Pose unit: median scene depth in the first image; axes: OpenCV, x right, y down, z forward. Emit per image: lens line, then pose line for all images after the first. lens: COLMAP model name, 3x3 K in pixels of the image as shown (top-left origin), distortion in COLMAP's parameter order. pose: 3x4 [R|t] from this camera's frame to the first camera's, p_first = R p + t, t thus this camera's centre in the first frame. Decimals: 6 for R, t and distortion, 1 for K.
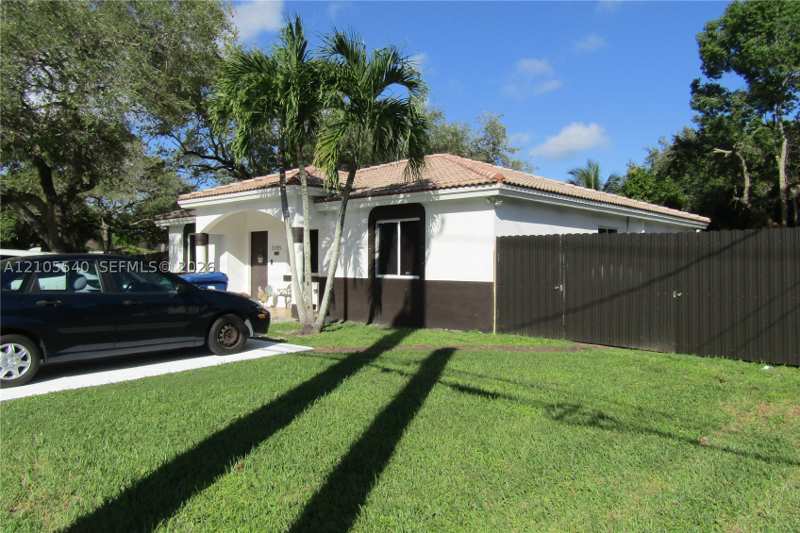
lens RADIAL K [[568.4, 0, 400.0], [0, 568.4, 266.5], [0, 0, 1]] dist [-0.011345, -0.001025]
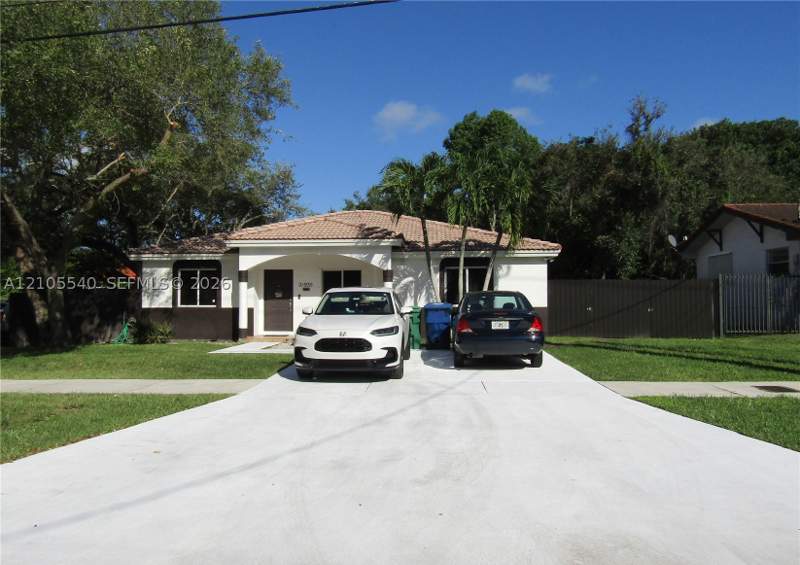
lens RADIAL K [[580.9, 0, 400.0], [0, 580.9, 282.5], [0, 0, 1]] dist [0.003653, 0.002540]
pose [[0.784149, 0.007149, 0.620531, -1.083480], [0.012093, 0.999568, -0.026797, -0.002934], [-0.620455, 0.028517, 0.783724, -0.079320]]
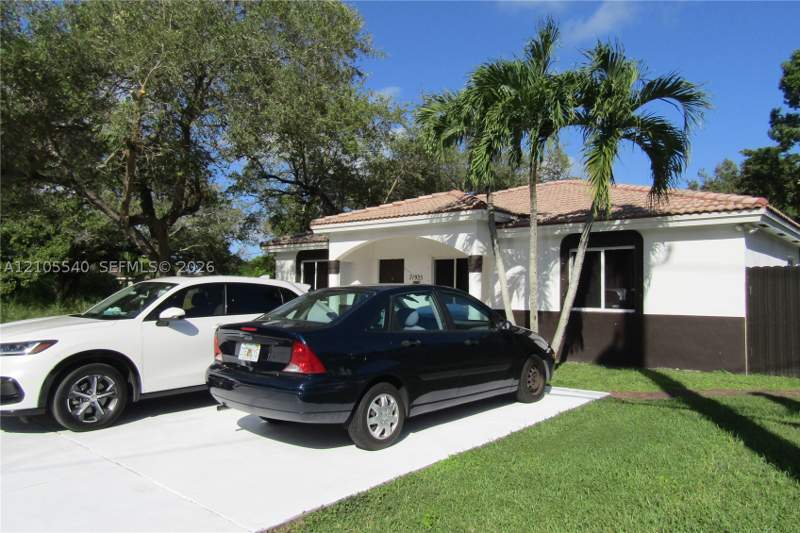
lens RADIAL K [[568.4, 0, 400.0], [0, 568.4, 266.5], [0, 0, 1]] dist [-0.011345, -0.001025]
pose [[0.999887, 0.008236, 0.012546, -0.342431], [-0.007592, 0.998693, -0.050535, -0.003229], [-0.012946, 0.050434, 0.998643, 0.087006]]
